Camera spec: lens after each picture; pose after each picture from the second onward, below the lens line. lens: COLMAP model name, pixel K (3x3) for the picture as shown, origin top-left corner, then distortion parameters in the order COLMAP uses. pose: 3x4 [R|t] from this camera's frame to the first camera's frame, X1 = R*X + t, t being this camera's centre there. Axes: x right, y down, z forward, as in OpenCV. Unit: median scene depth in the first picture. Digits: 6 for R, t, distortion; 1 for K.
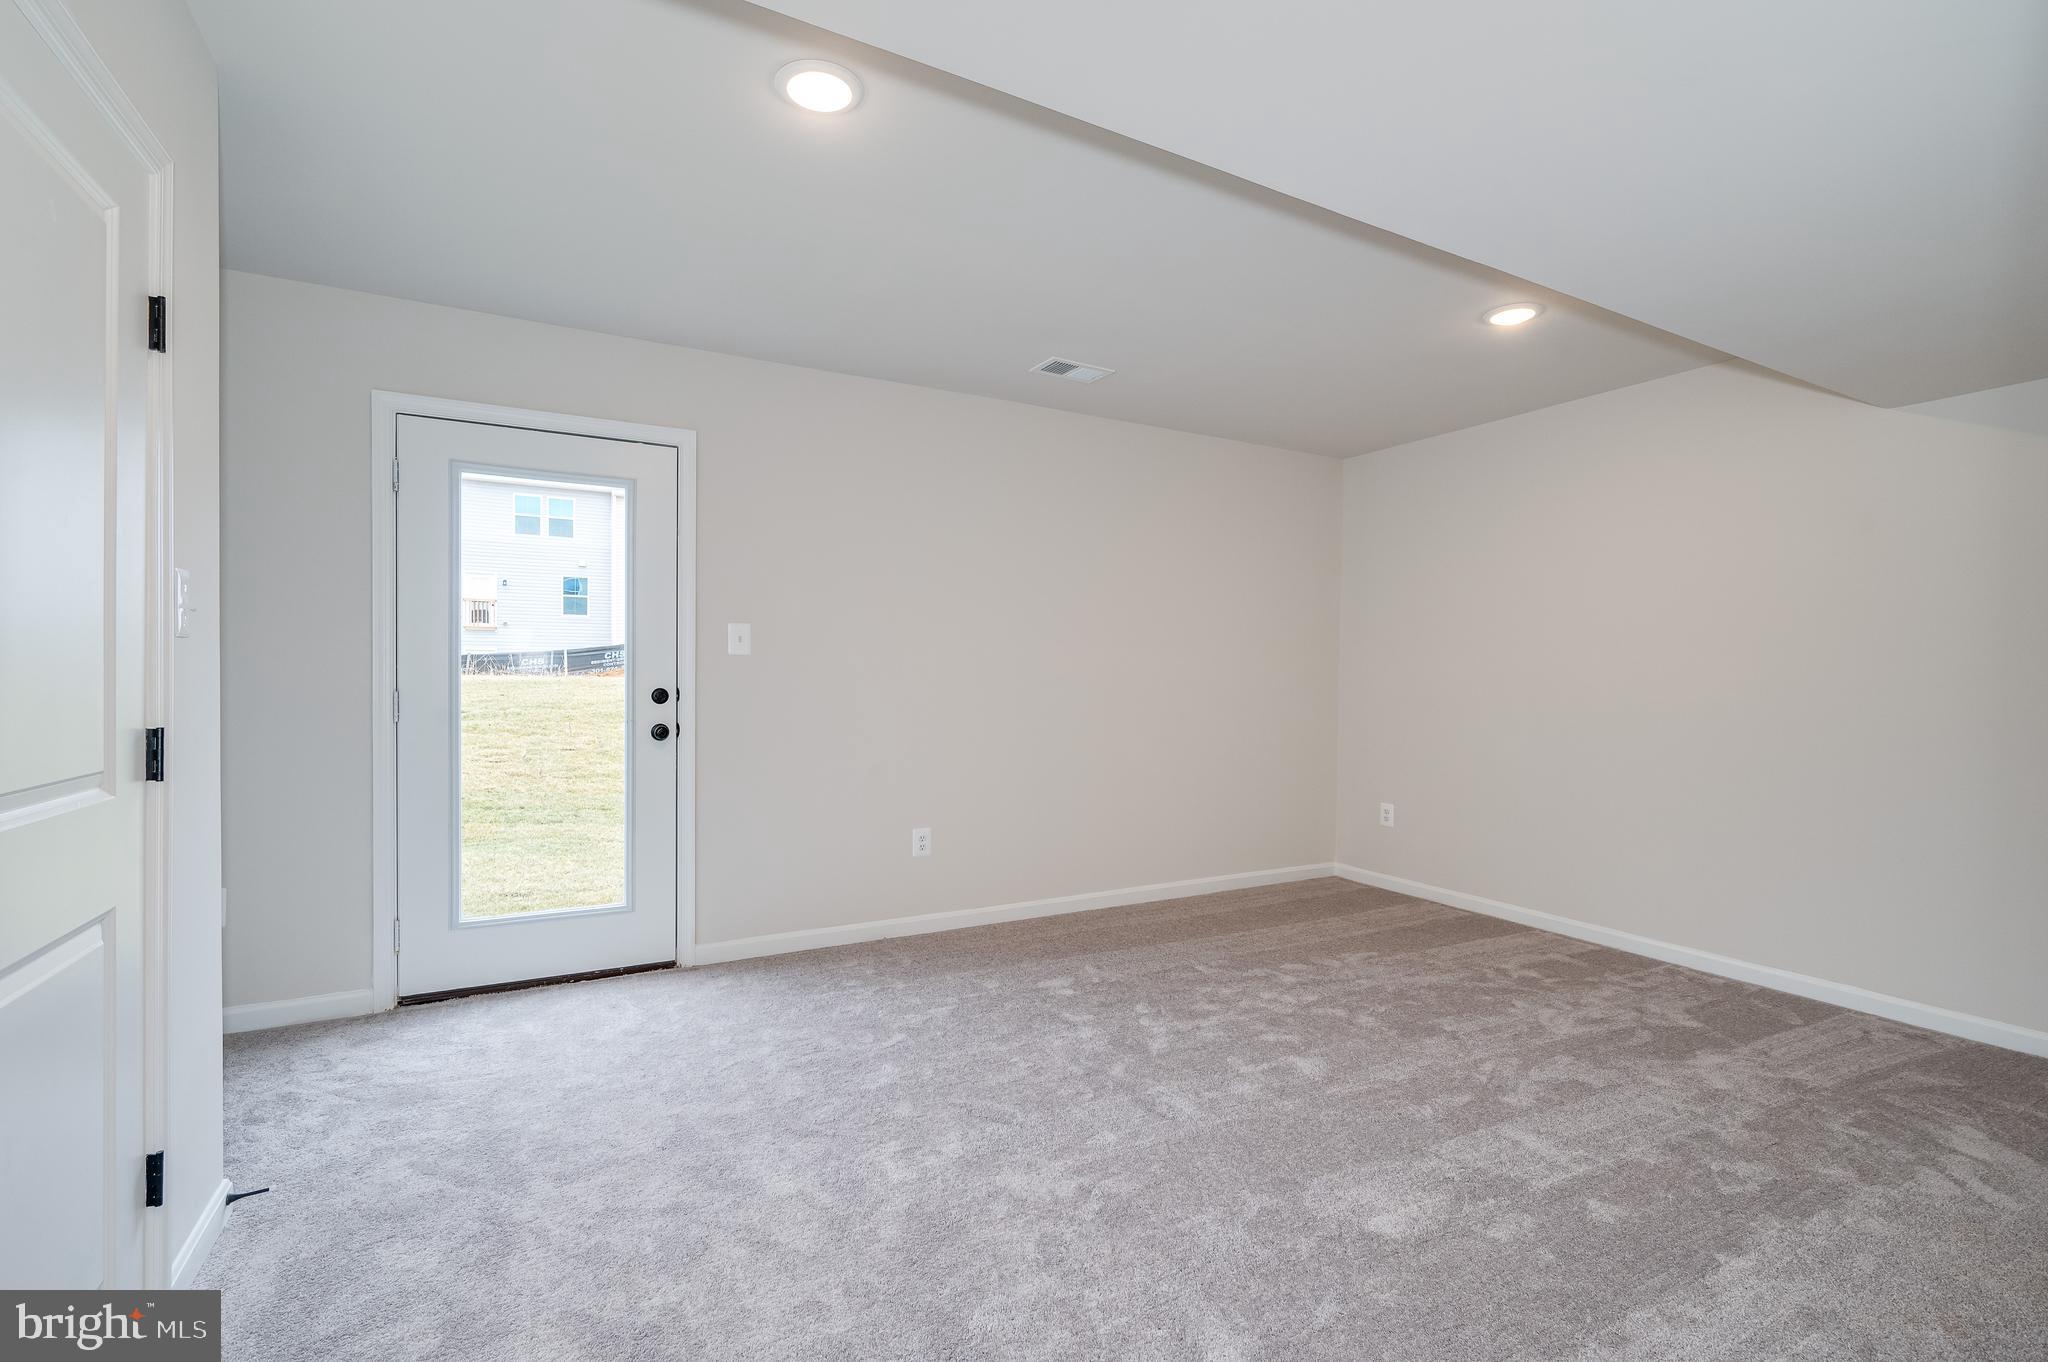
lens RADIAL K [[893.1, 0, 1025.6], [0, 893.1, 684.7], [0, 0, 1]] dist [0.000579, 0.000145]
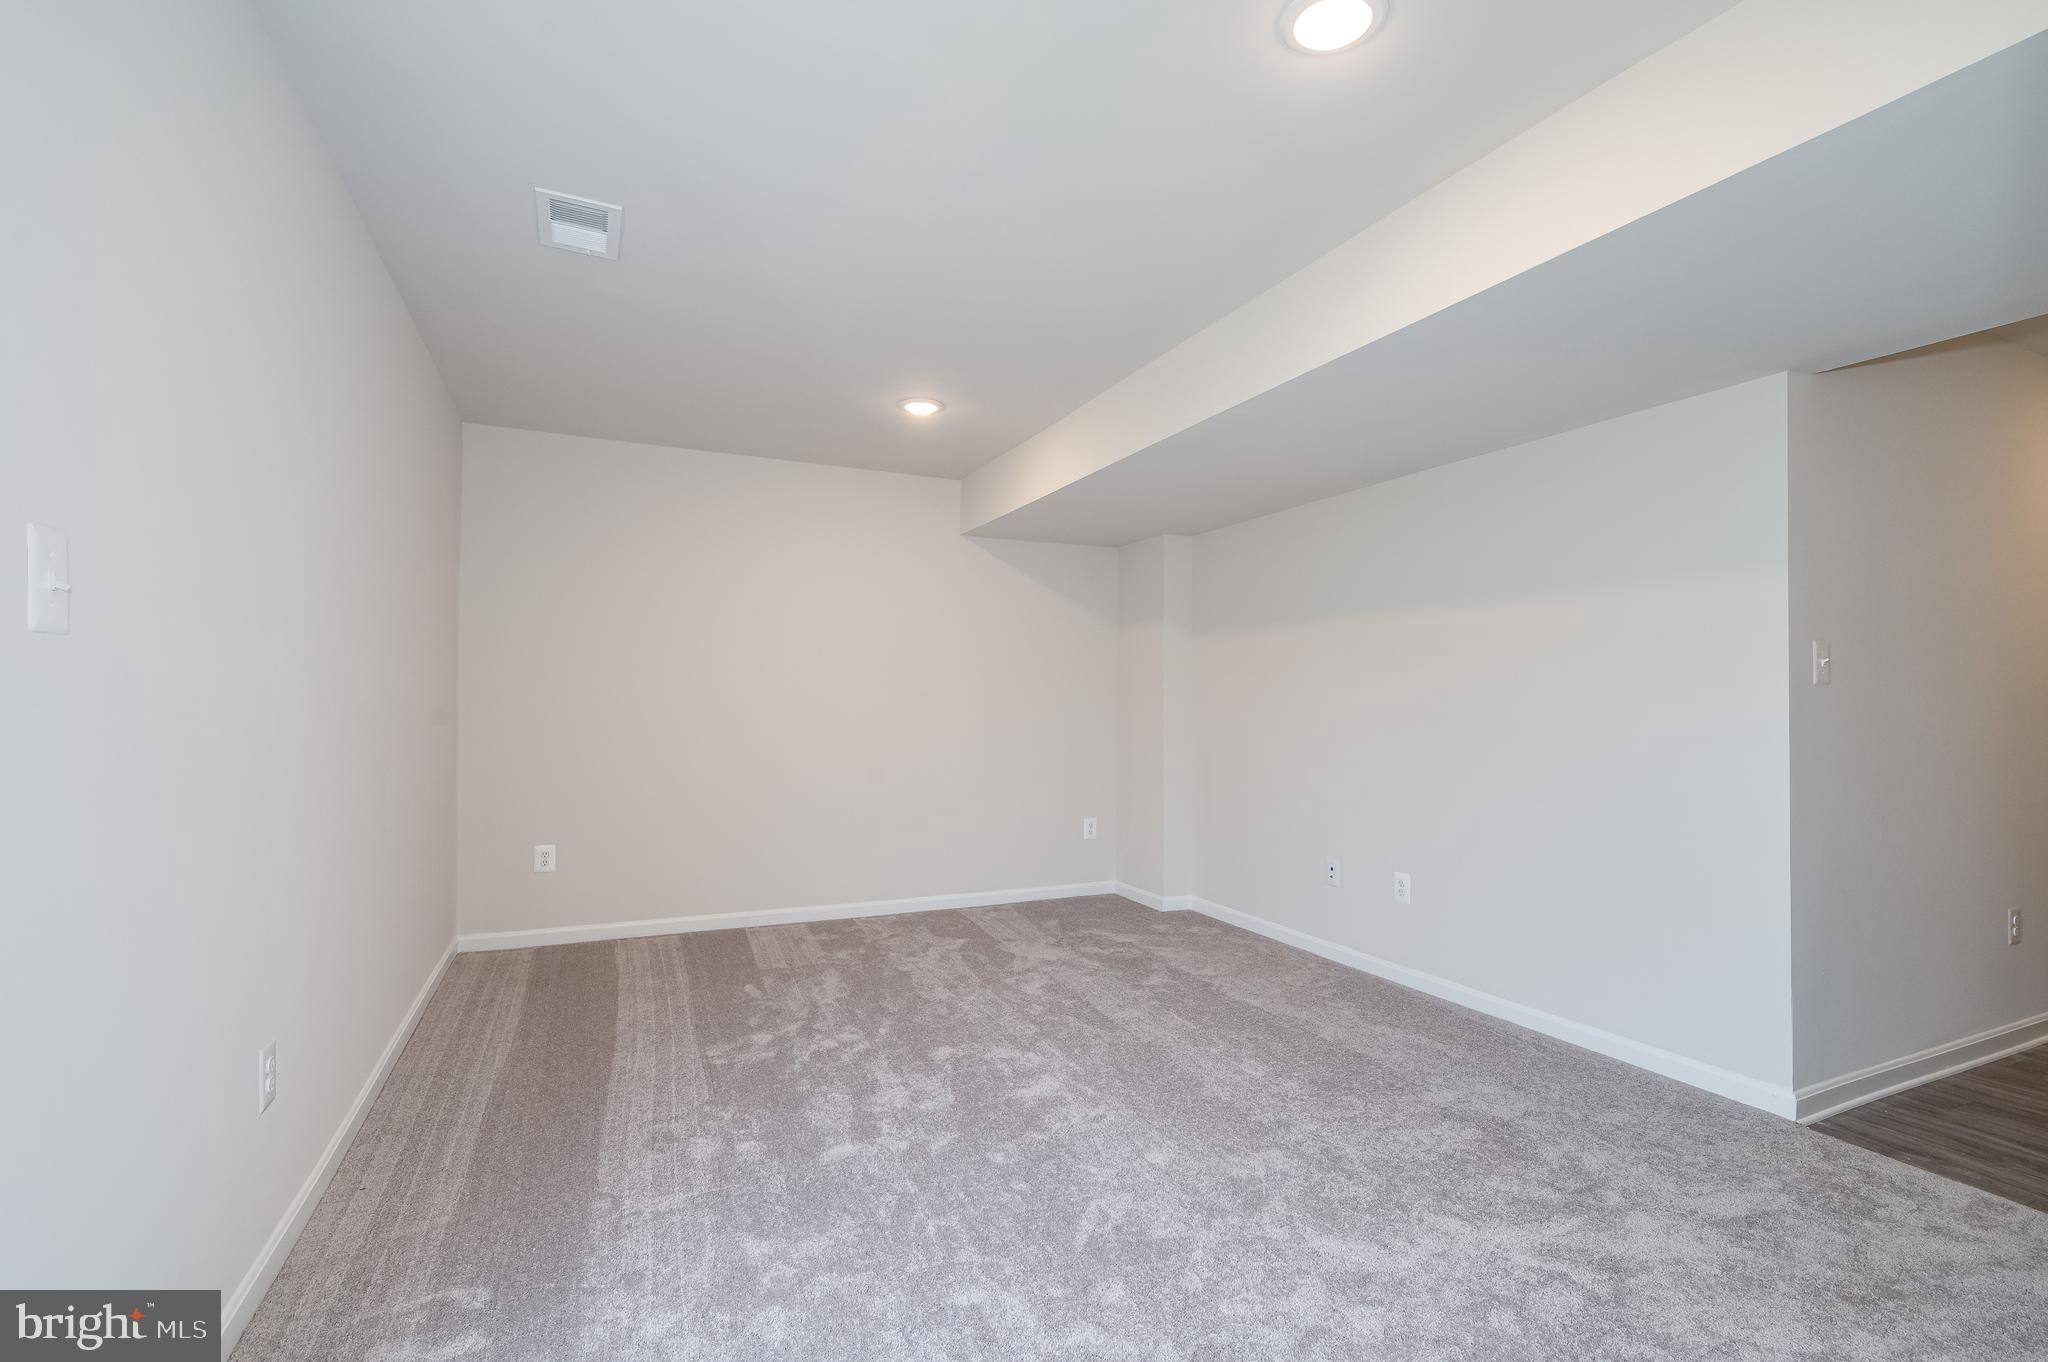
lens RADIAL K [[893.1, 0, 1025.6], [0, 893.1, 684.7], [0, 0, 1]] dist [0.000579, 0.000145]
pose [[0.069394, 0.020600, 0.997377, -0.725071], [-0.002638, 0.999787, -0.020467, -0.009171], [-0.997586, -0.001211, 0.069433, 0.813130]]
